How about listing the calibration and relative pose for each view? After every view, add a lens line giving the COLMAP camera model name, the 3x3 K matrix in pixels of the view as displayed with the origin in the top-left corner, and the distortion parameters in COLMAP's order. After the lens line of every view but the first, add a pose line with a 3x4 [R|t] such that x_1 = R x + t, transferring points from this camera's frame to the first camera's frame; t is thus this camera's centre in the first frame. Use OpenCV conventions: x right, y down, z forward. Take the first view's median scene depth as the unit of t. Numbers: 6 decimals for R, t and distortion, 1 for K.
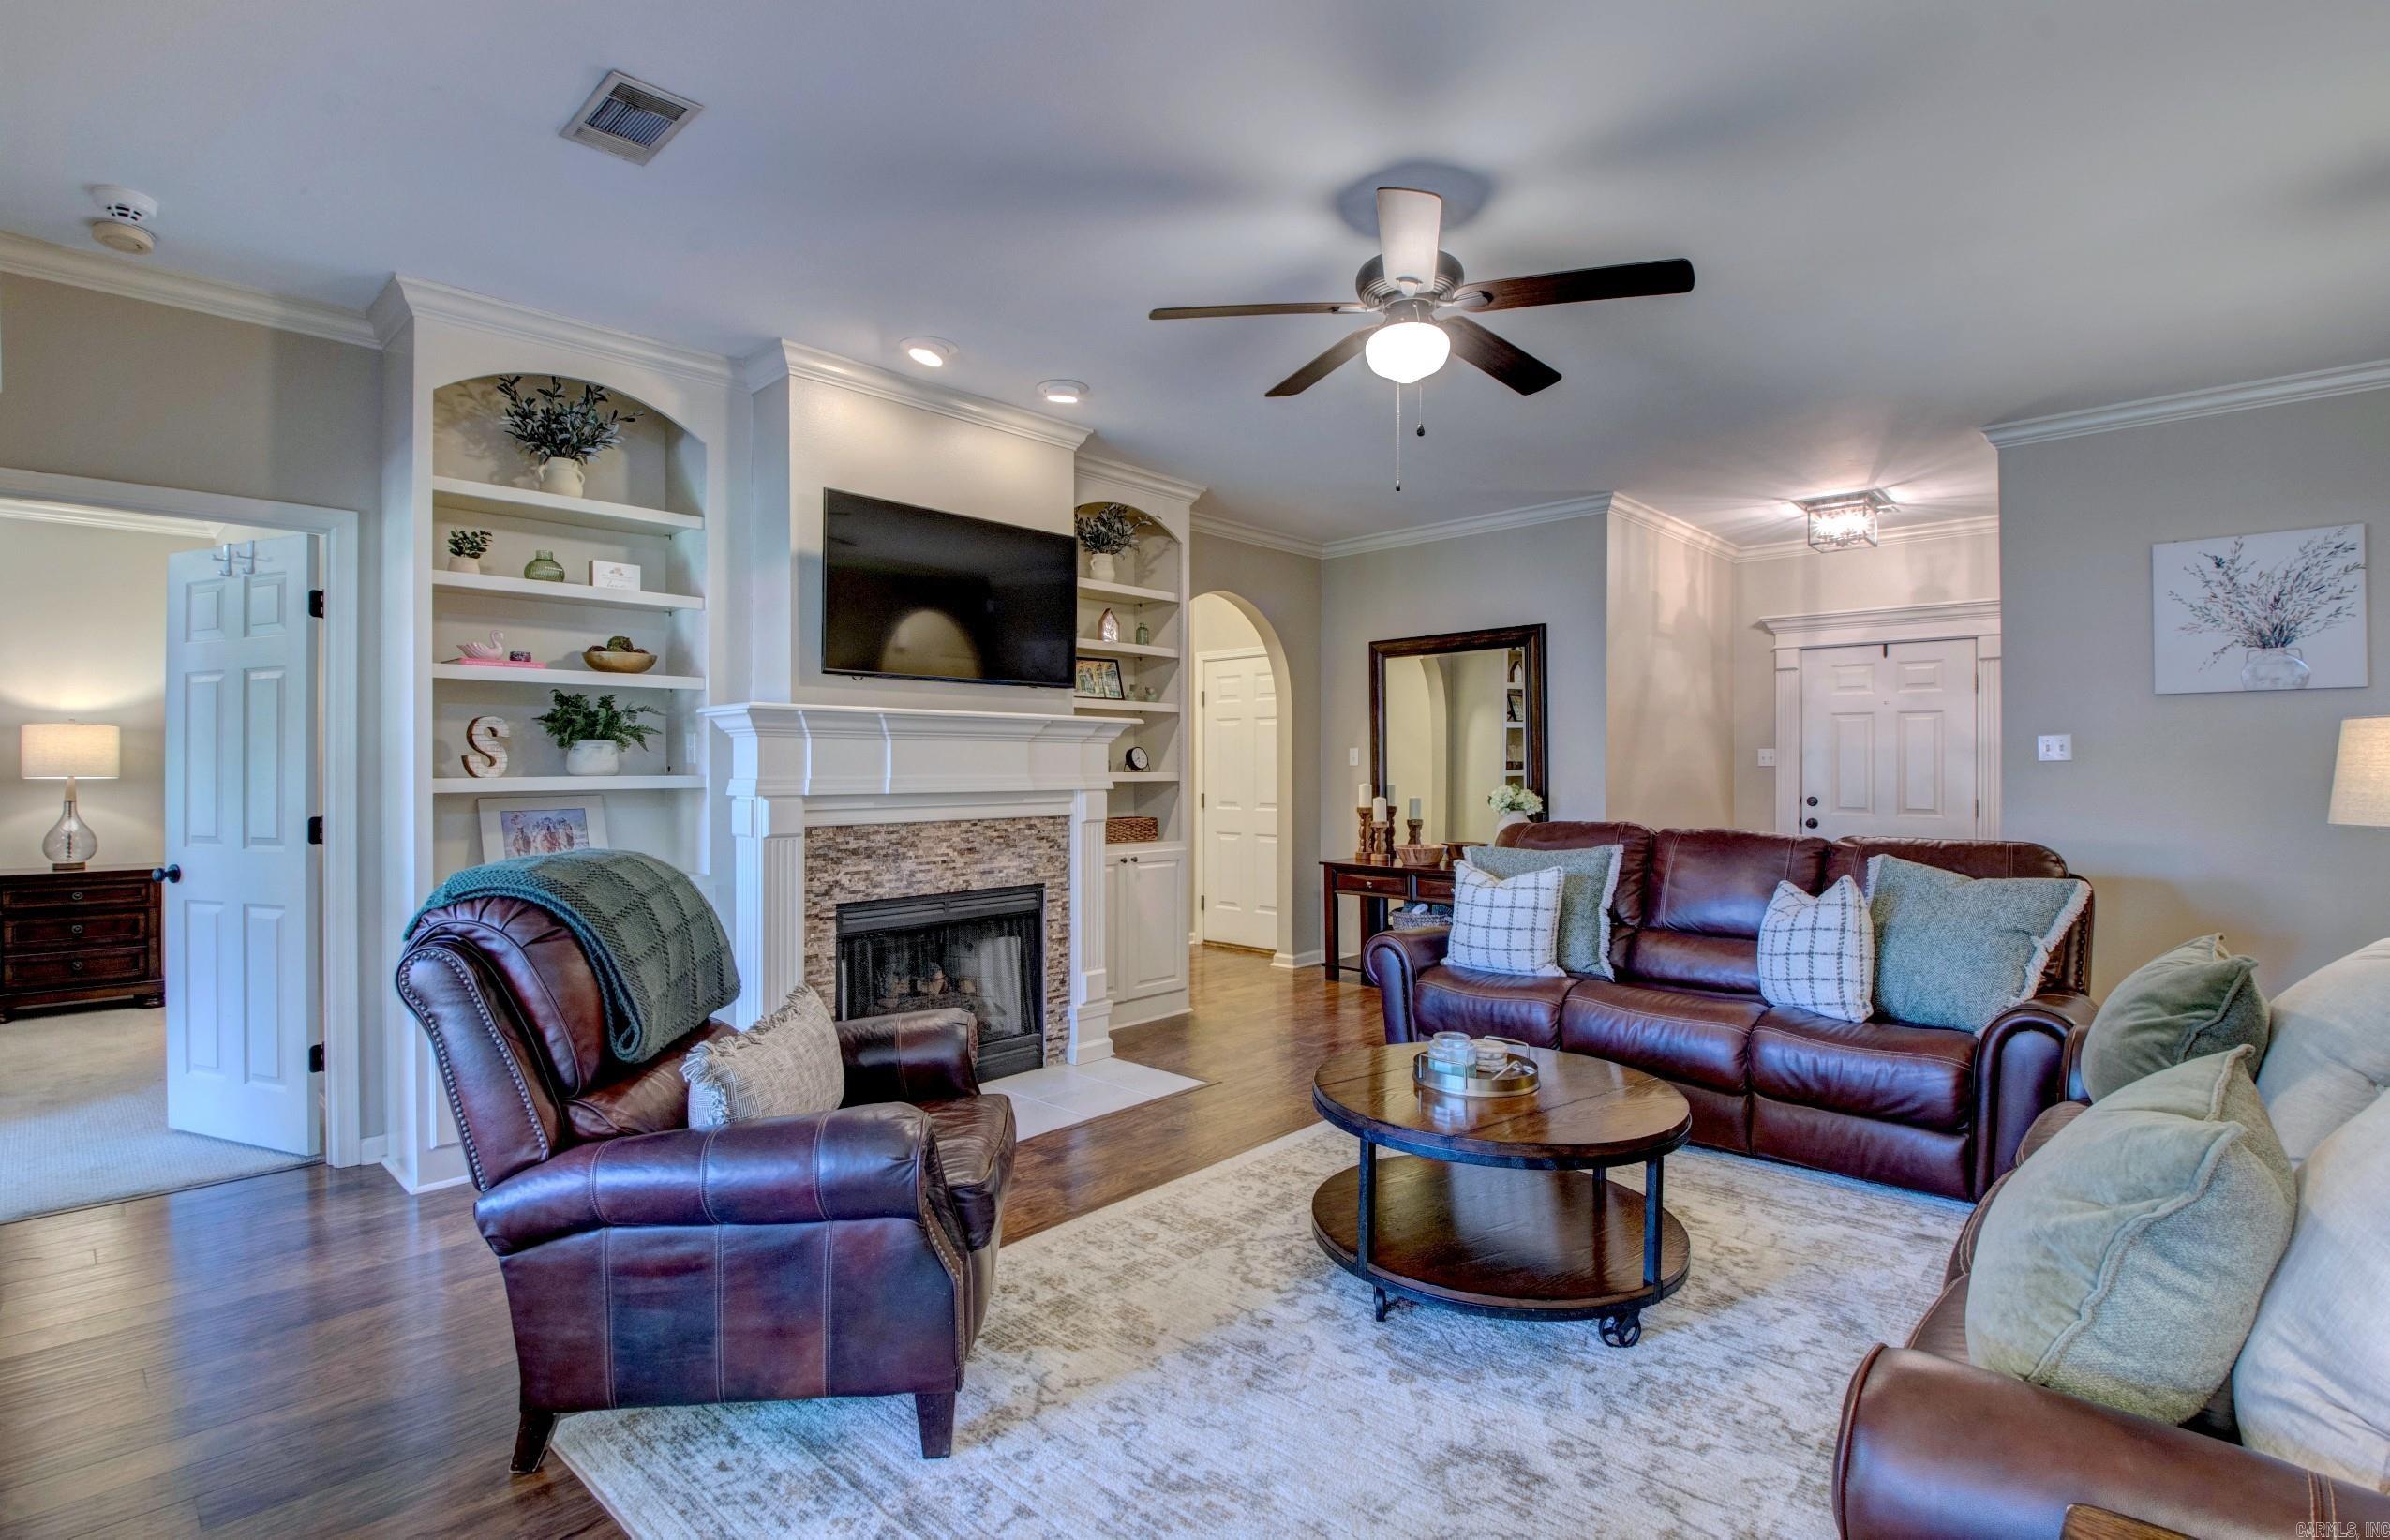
lens RADIAL K [[1120.8, 0, 1195.0], [0, 1120.8, 770.0], [0, 0, 1]] dist [-0.002394, -0.015050]
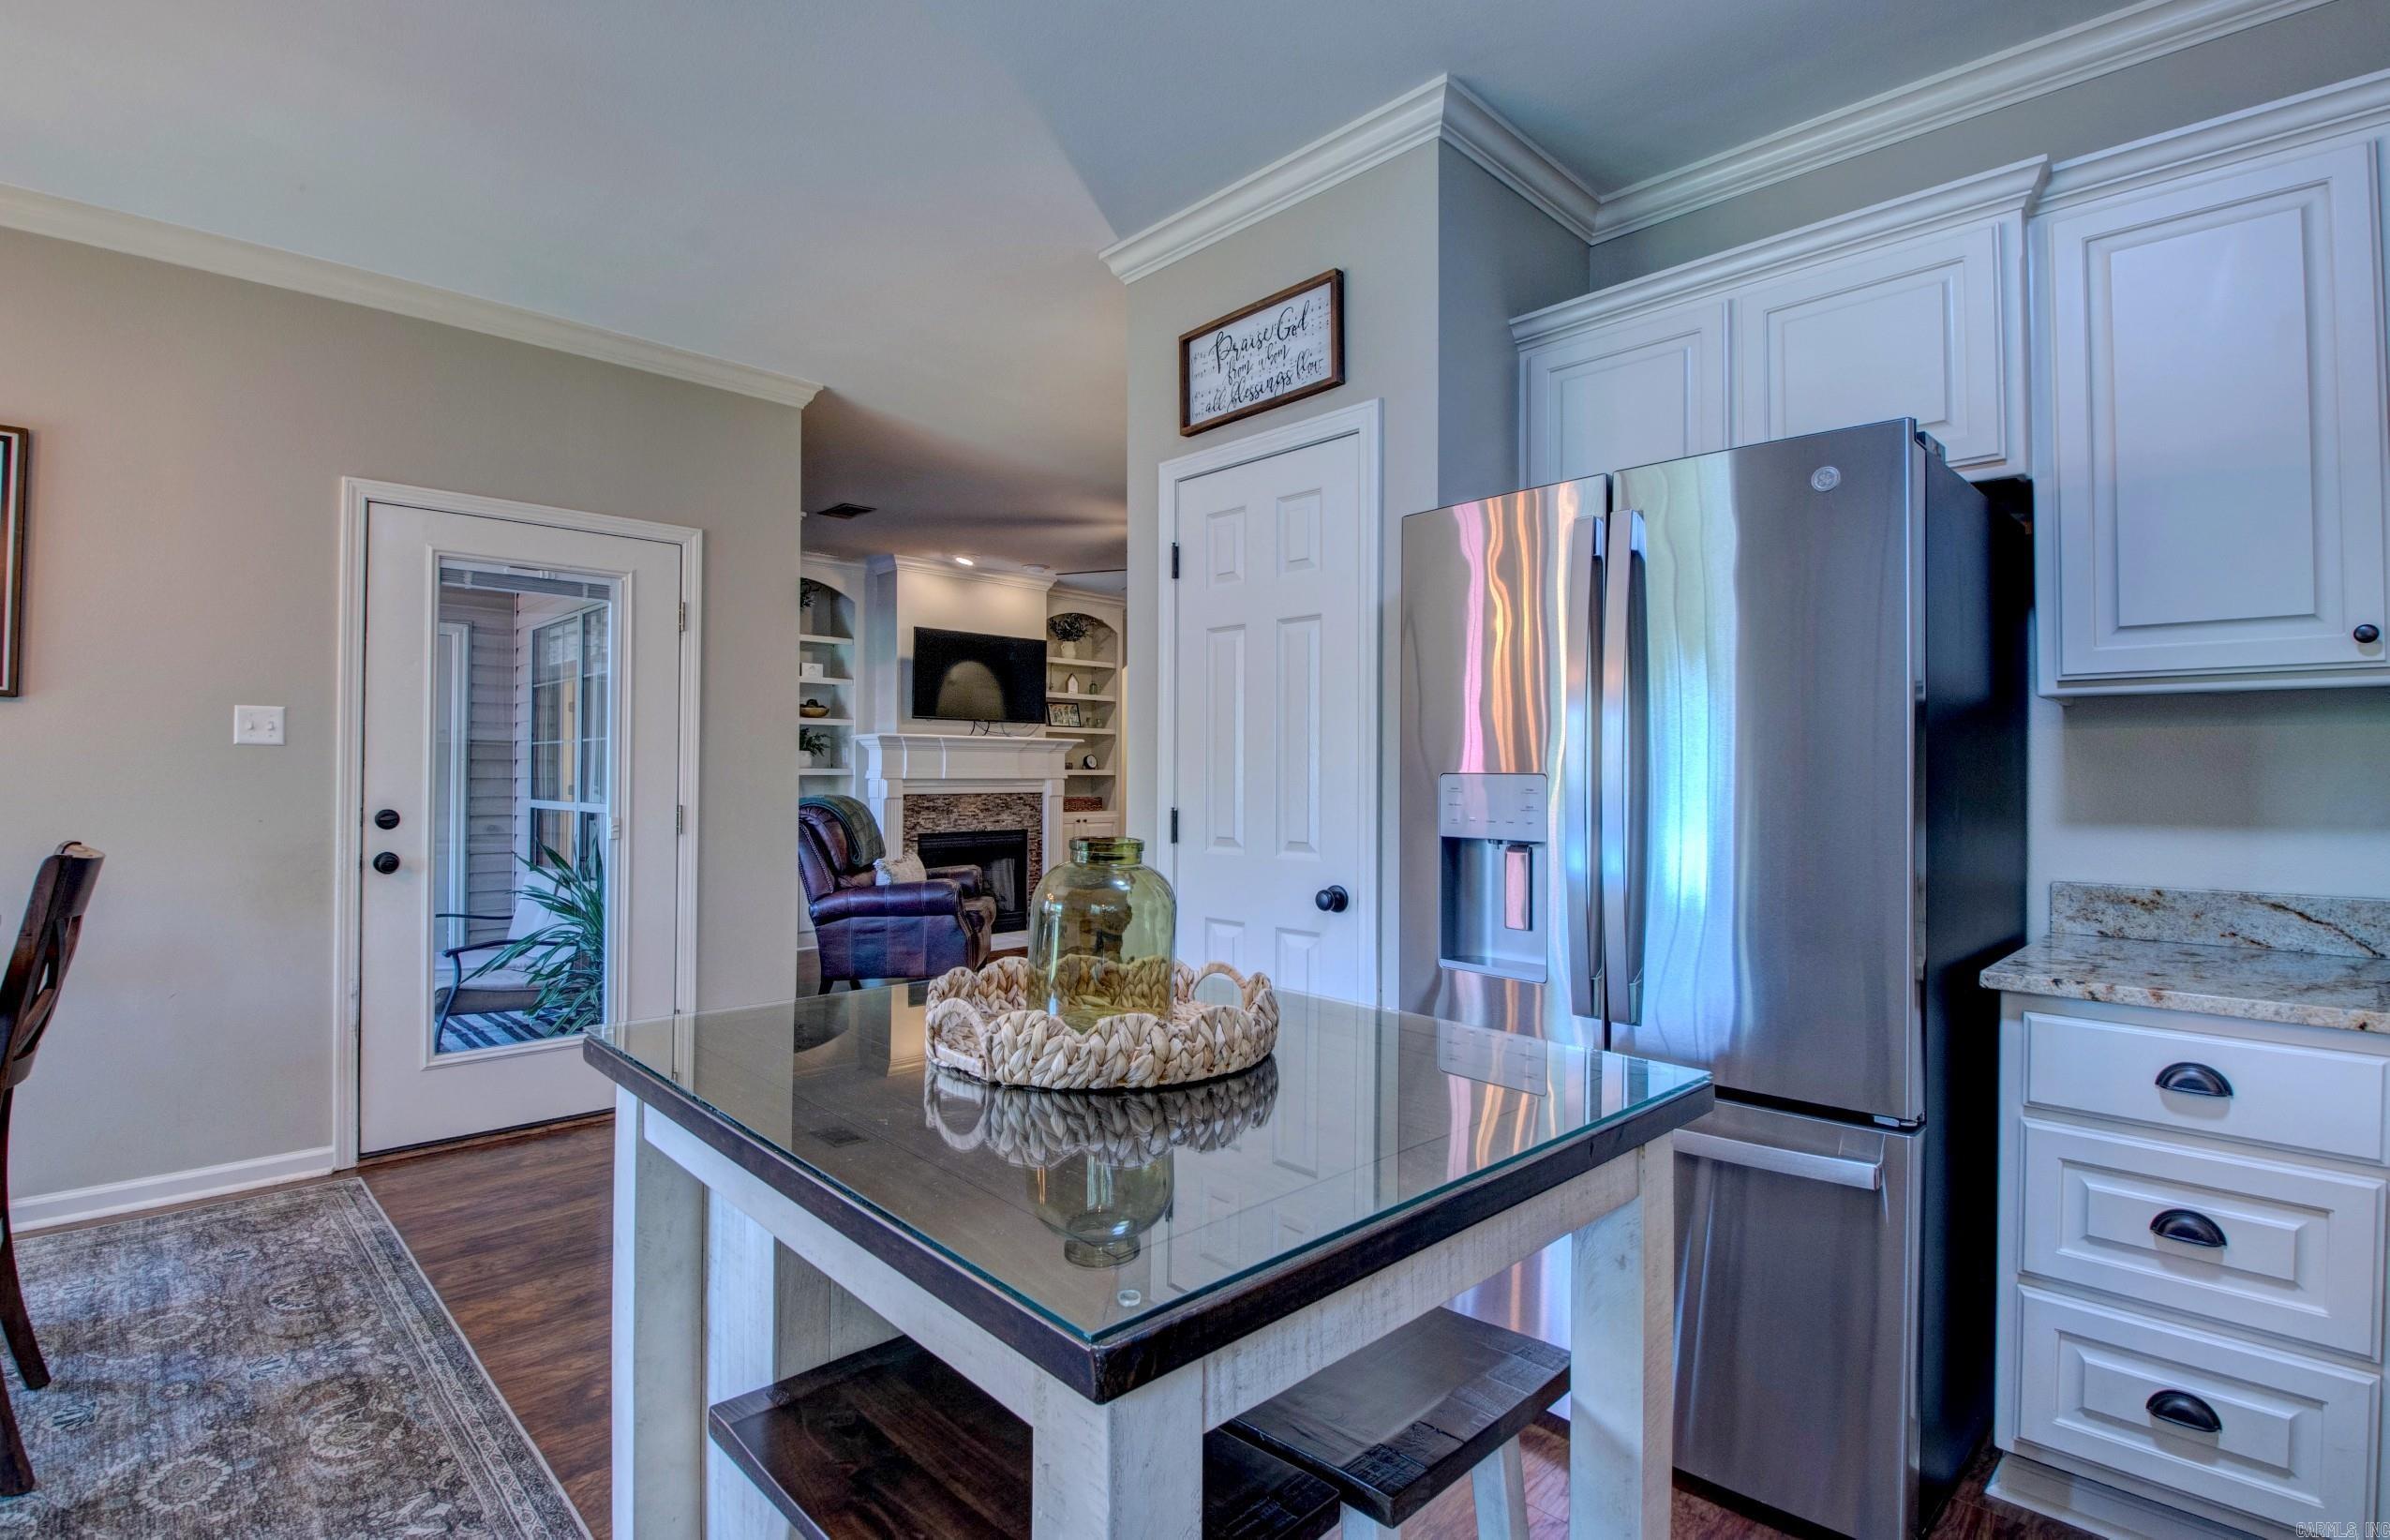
lens RADIAL K [[1129.4, 0, 1189.6], [0, 1129.4, 760.4], [0, 0, 1]] dist [-0.012426, -0.006792]
pose [[0.998854, 0.003632, -0.047725, 0.227891], [-0.004297, 0.999895, -0.013845, 0.013279], [0.047670, 0.014034, 0.998765, -0.871004]]
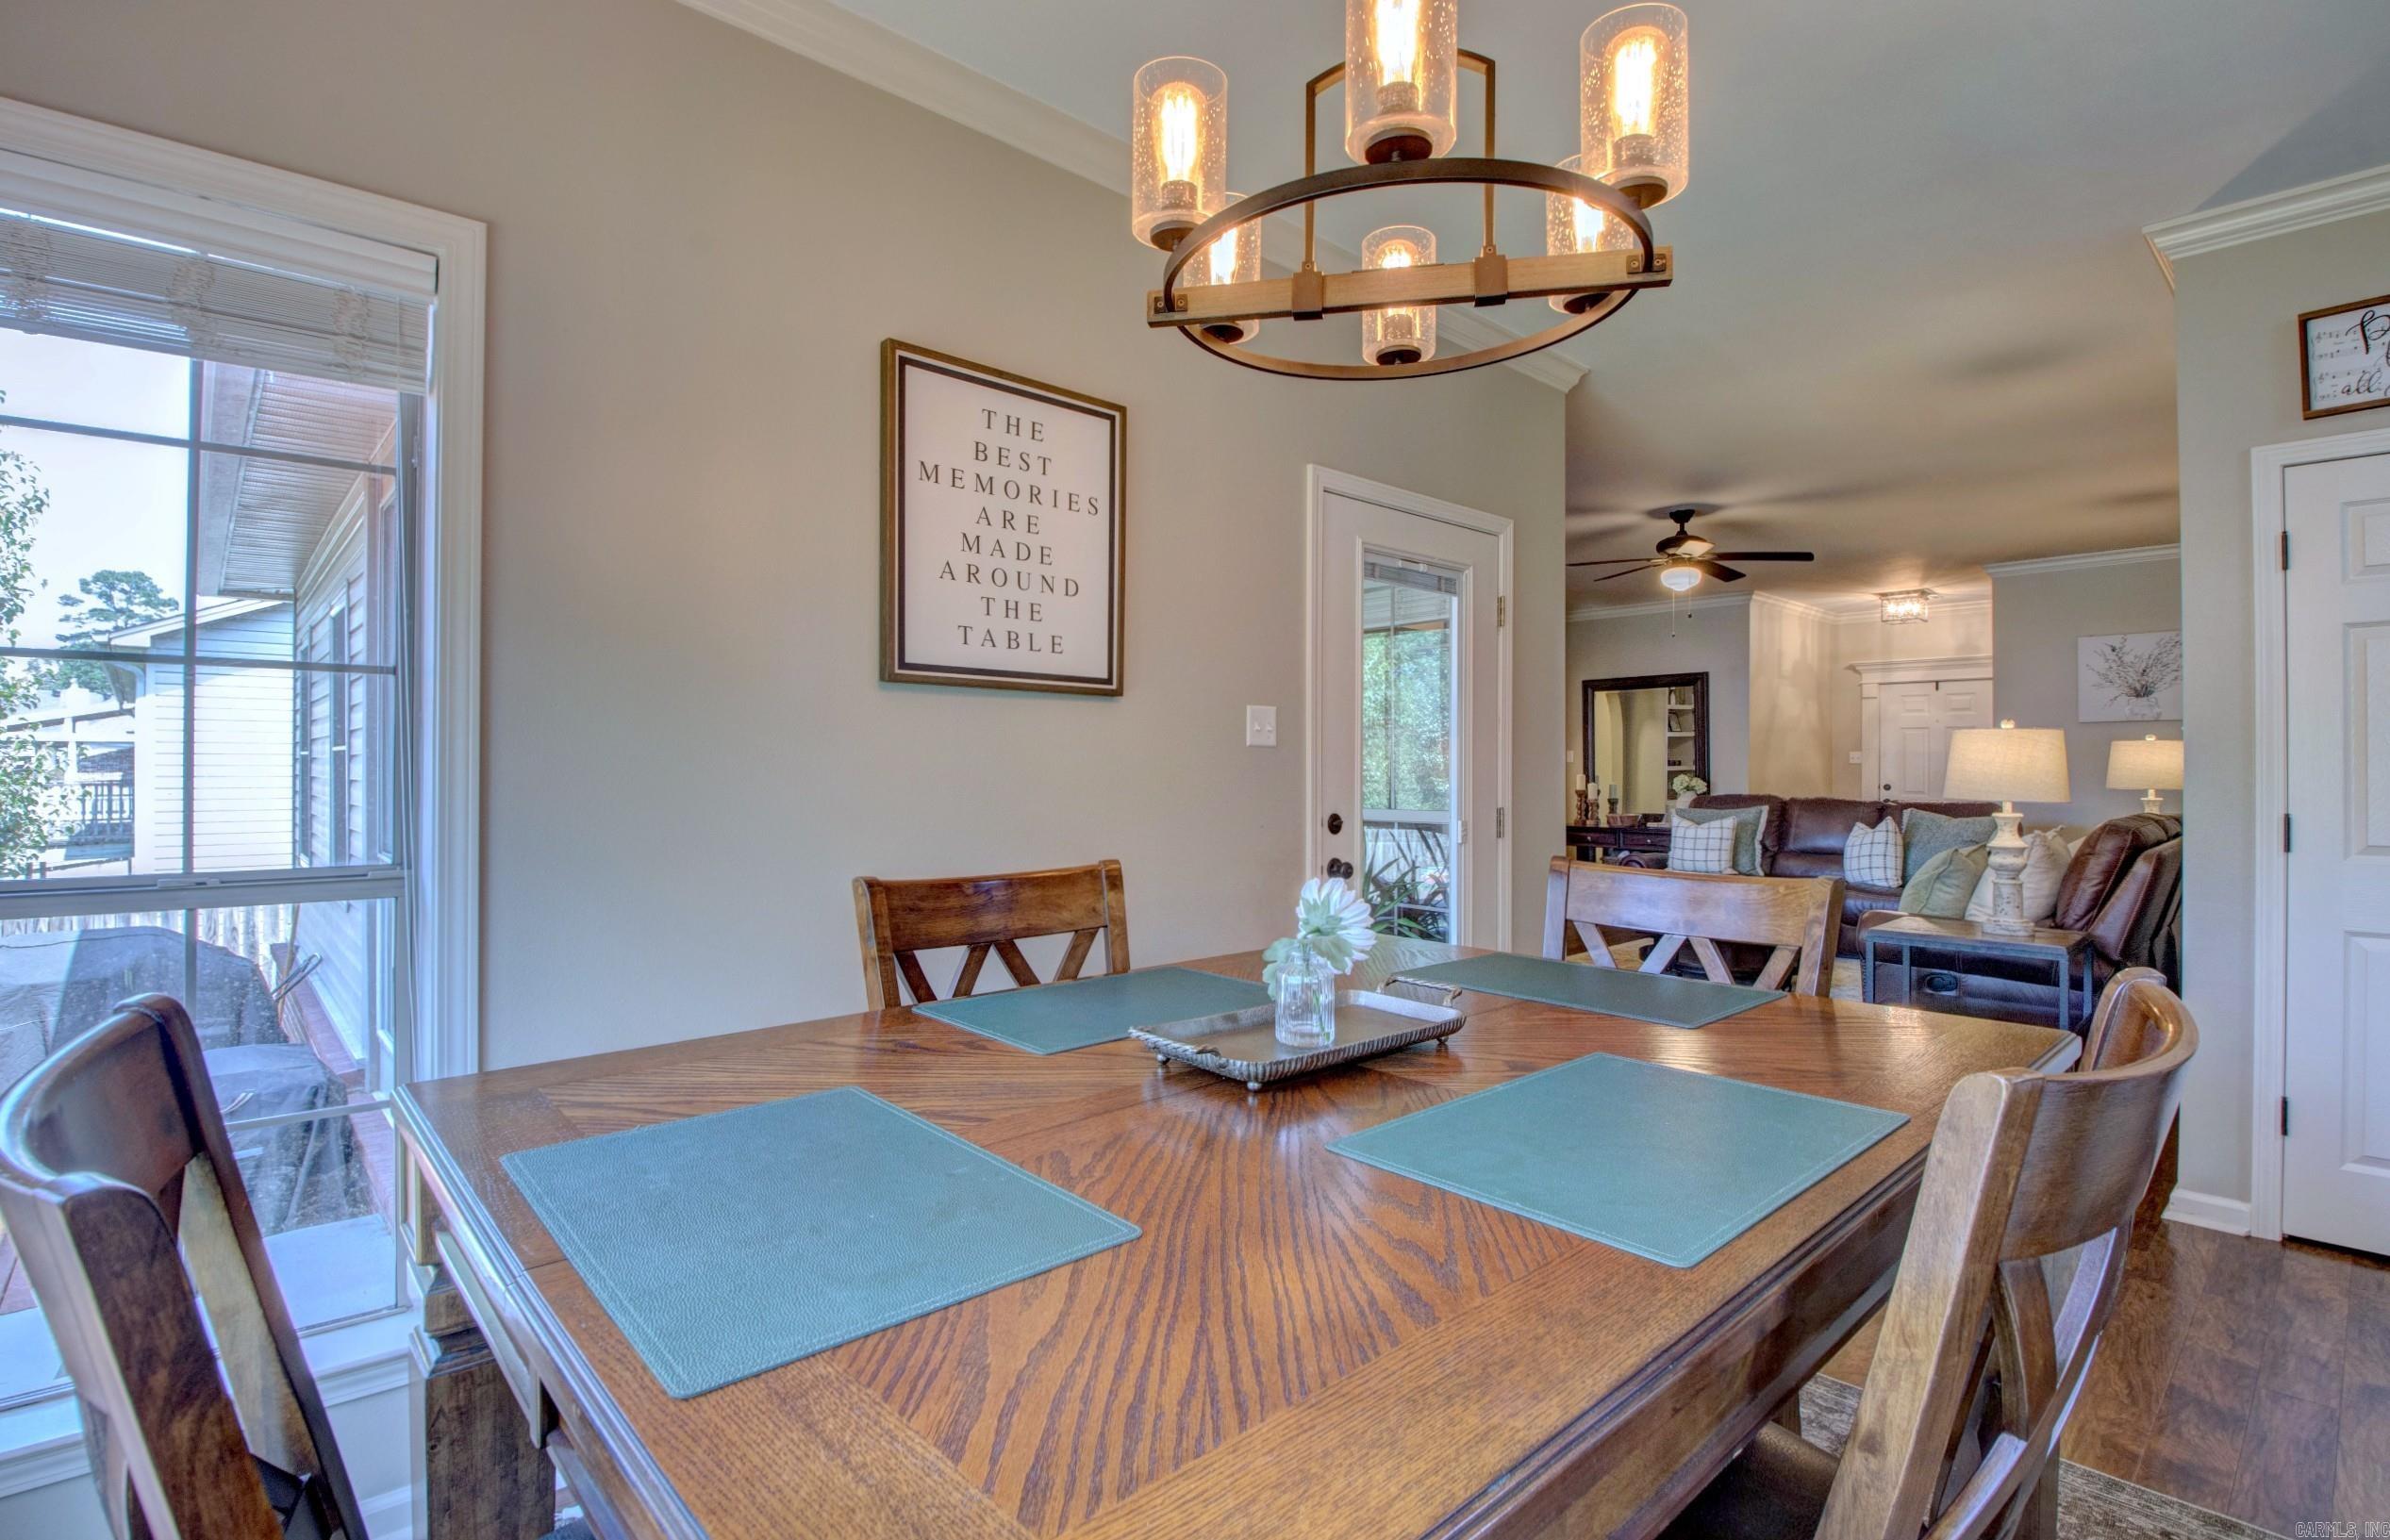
lens RADIAL K [[1129.3, 0, 1189.6], [0, 1129.3, 760.4], [0, 0, 1]] dist [-0.012426, -0.006792]
pose [[0.997321, 0.002925, -0.073090, -0.412105], [-0.003465, 0.999968, -0.007266, 0.009875], [0.073066, 0.007500, 0.997299, -0.870081]]
